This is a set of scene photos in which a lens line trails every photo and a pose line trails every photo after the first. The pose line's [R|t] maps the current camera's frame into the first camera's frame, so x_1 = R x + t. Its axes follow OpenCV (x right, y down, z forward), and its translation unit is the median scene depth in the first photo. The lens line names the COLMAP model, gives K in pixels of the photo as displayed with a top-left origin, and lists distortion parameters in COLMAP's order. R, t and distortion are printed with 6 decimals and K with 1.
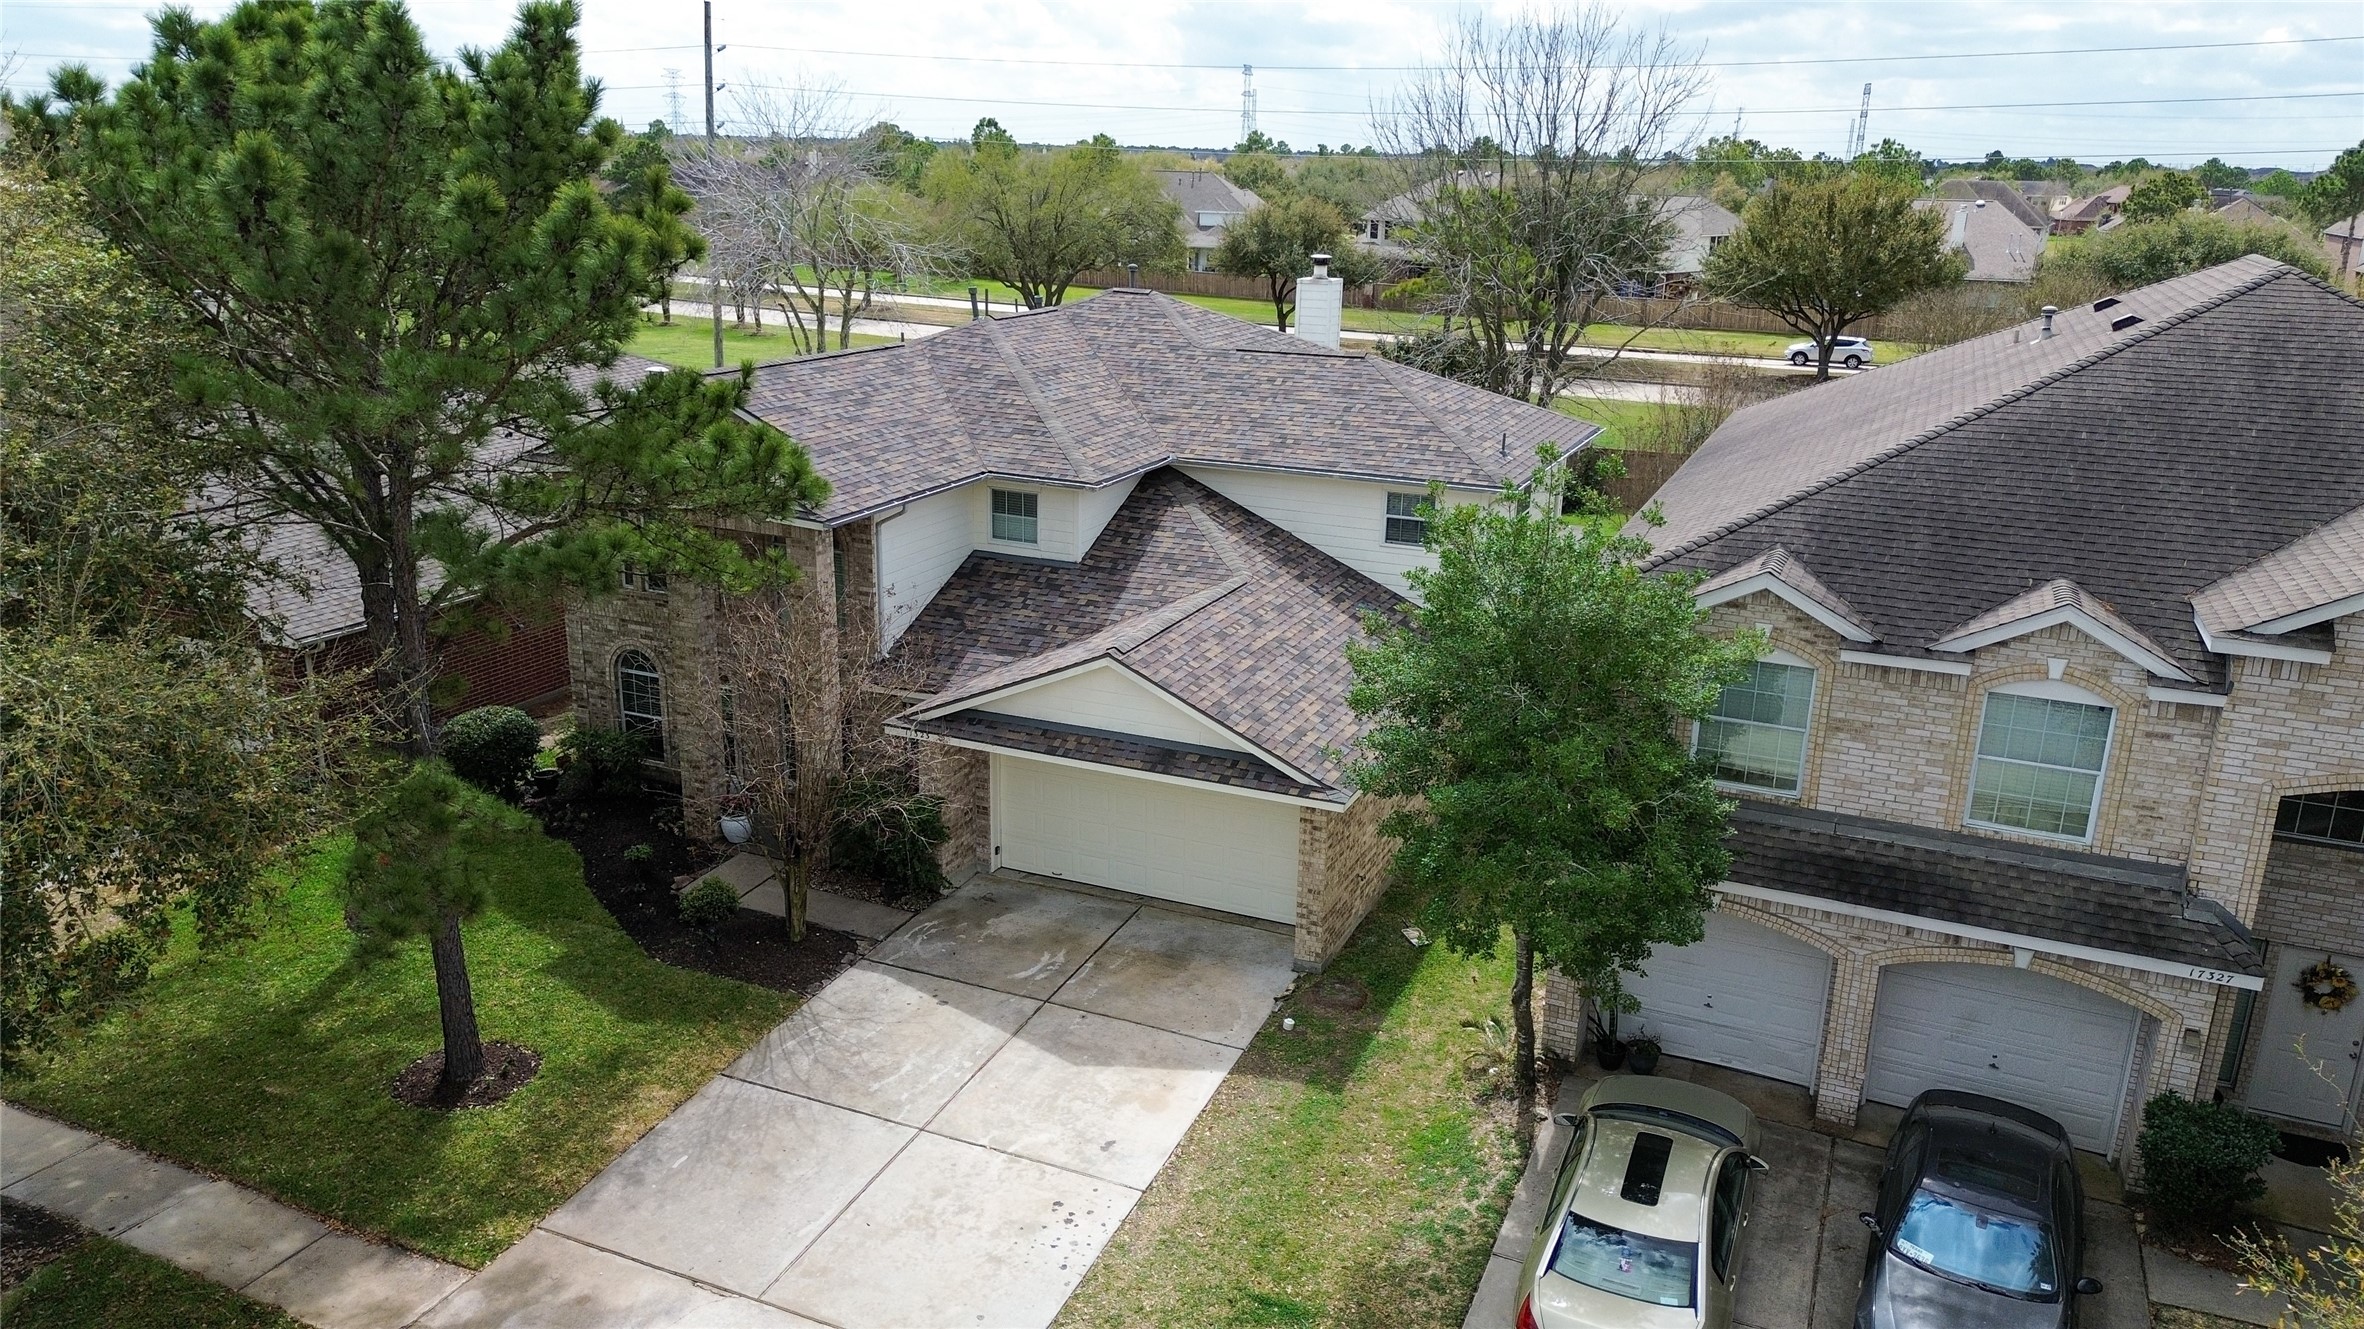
lens RADIAL K [[1697.9, 0, 1182.0], [0, 1697.9, 664.5], [0, 0, 1]] dist [0.059456, -0.005913]
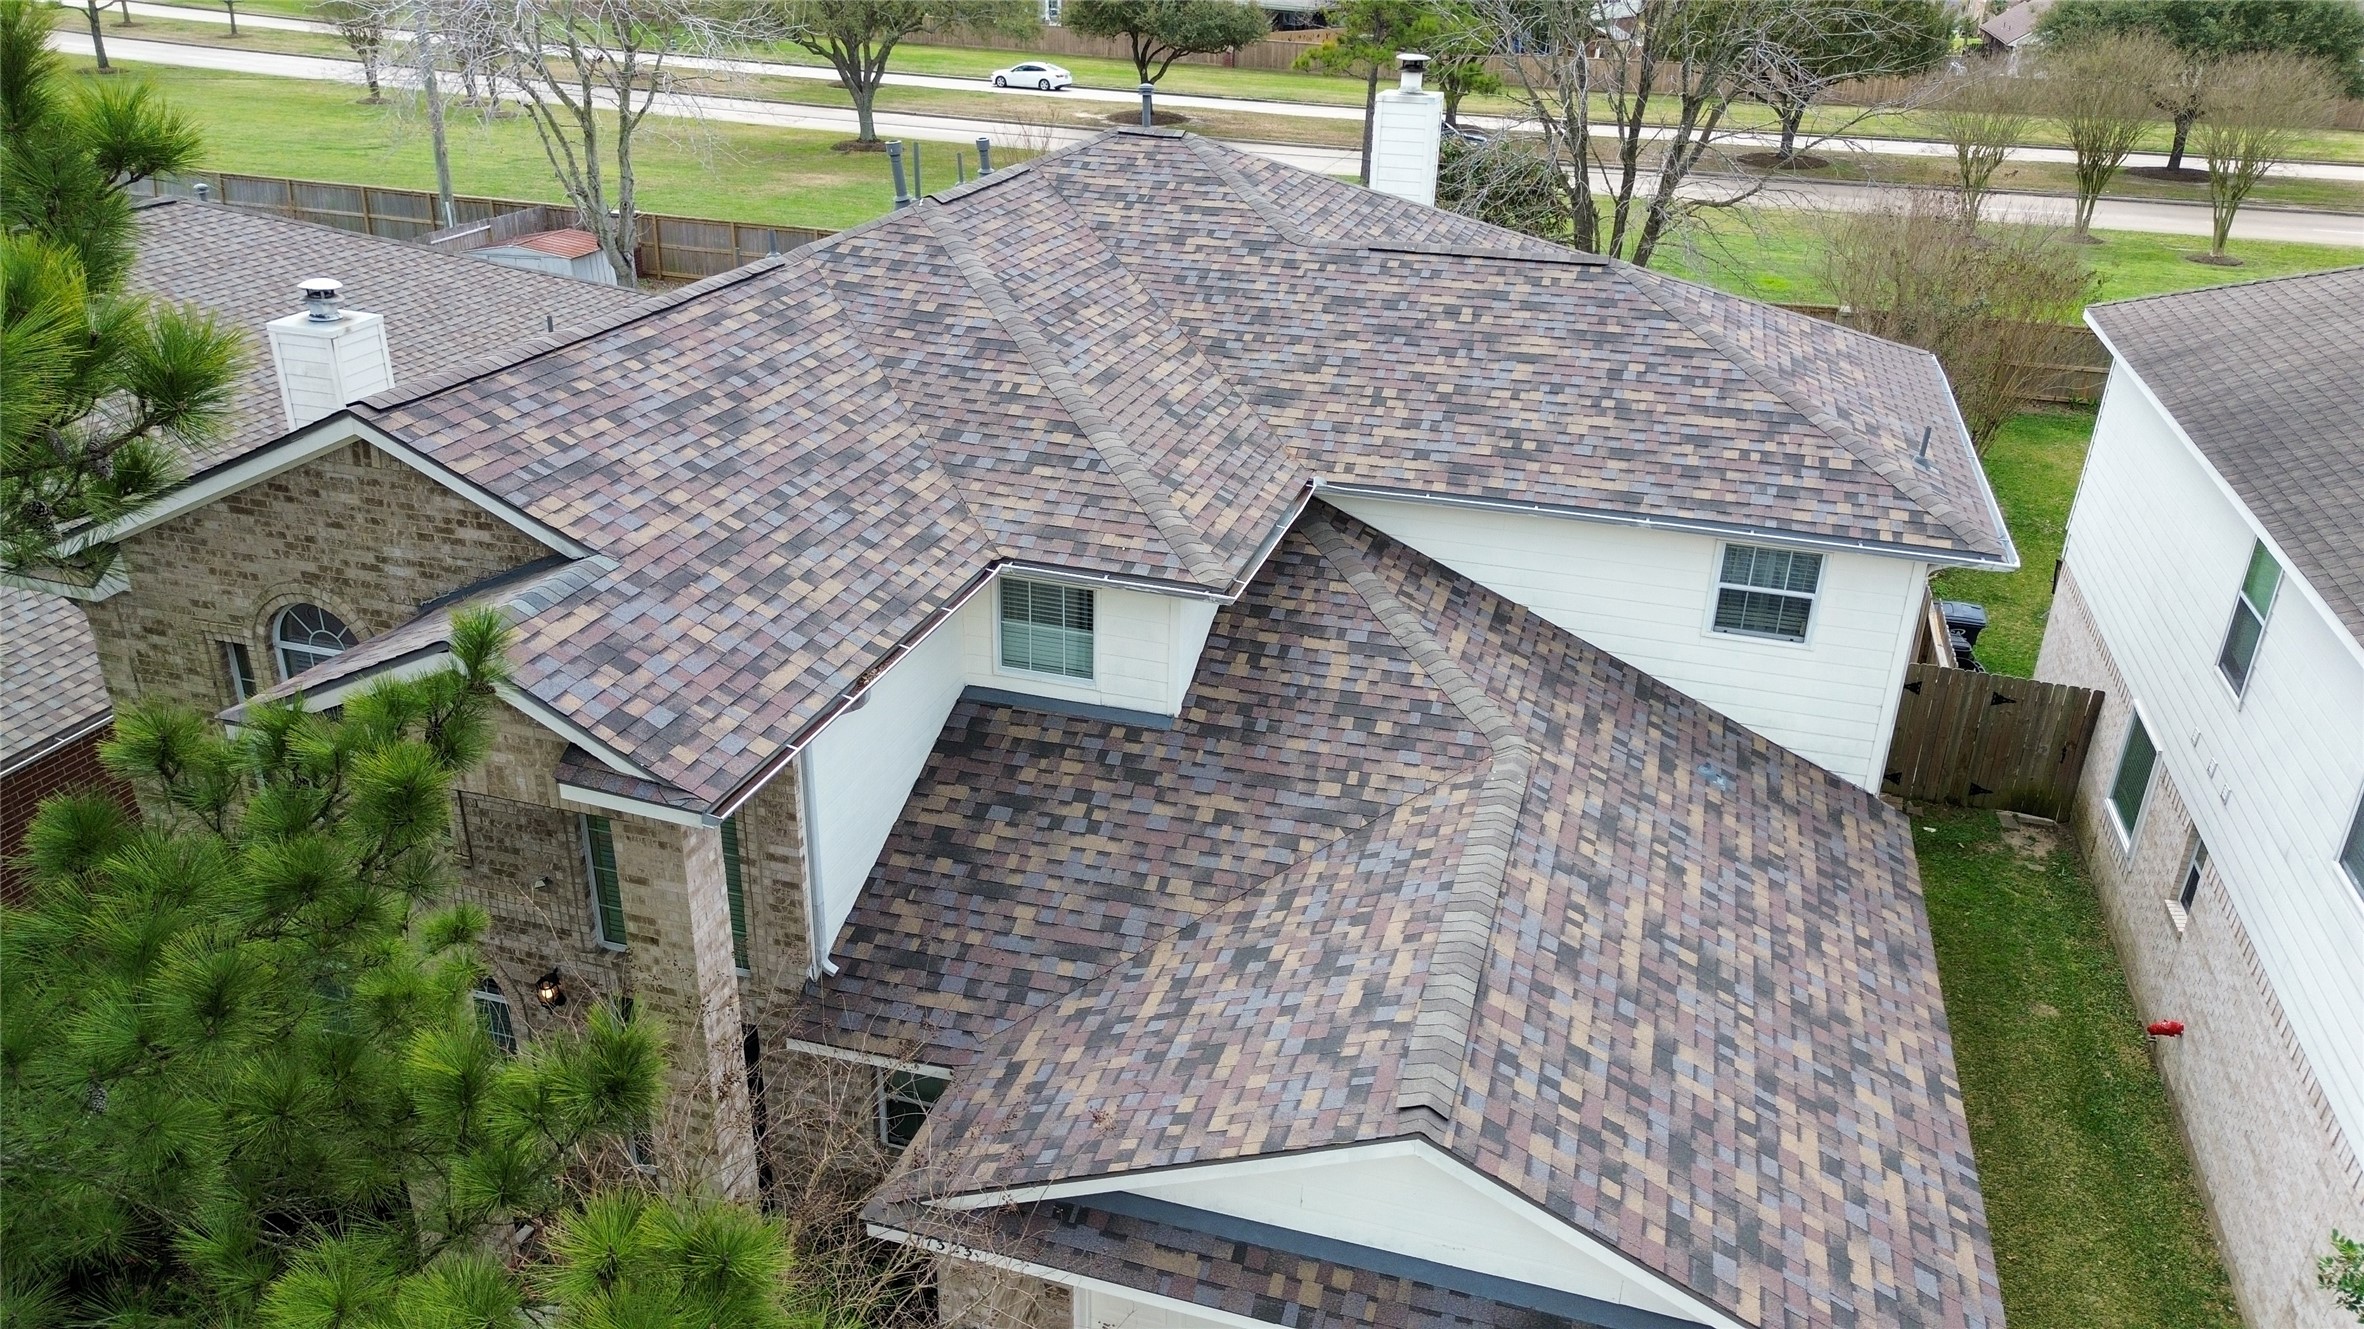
lens RADIAL K [[1697.9, 0, 1182.0], [0, 1697.9, 664.5], [0, 0, 1]] dist [0.059456, -0.005913]
pose [[0.992590, -0.051014, 0.110285, -0.114852], [0.035205, 0.989410, 0.140816, -0.147508], [-0.116300, -0.135890, 0.983874, 0.480986]]
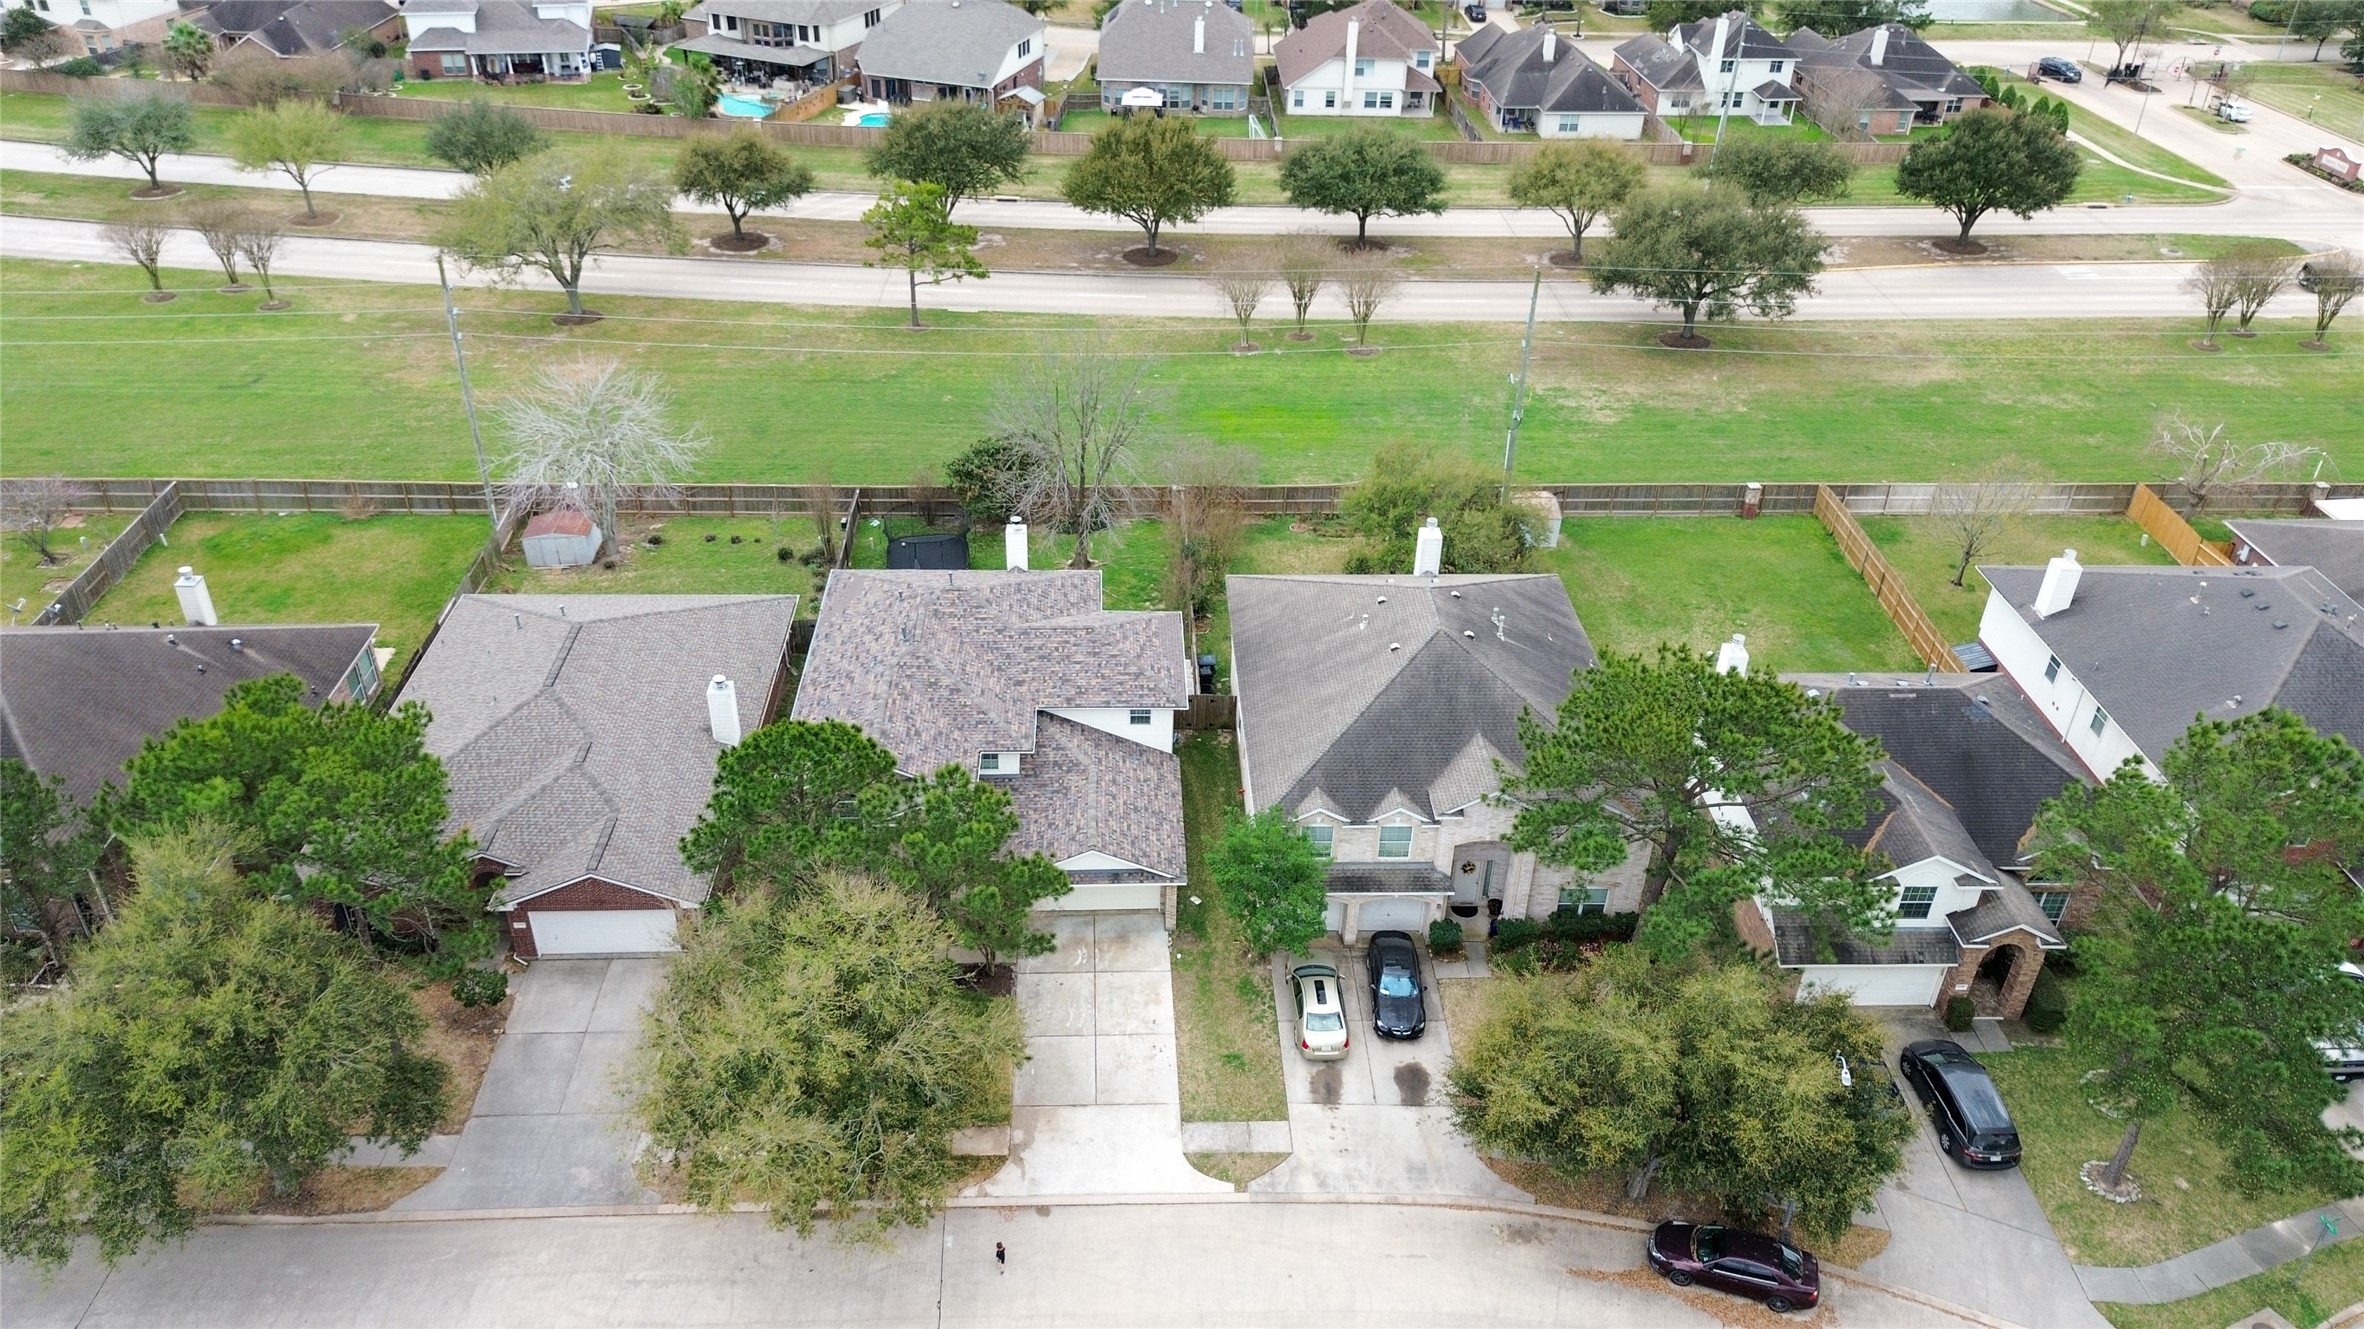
lens RADIAL K [[1697.9, 0, 1182.0], [0, 1697.9, 664.5], [0, 0, 1]] dist [0.059456, -0.005913]
pose [[0.900217, -0.242329, 0.361781, -0.663993], [0.129978, 0.942503, 0.307886, -0.886287], [-0.415590, -0.230141, 0.879955, -1.115984]]
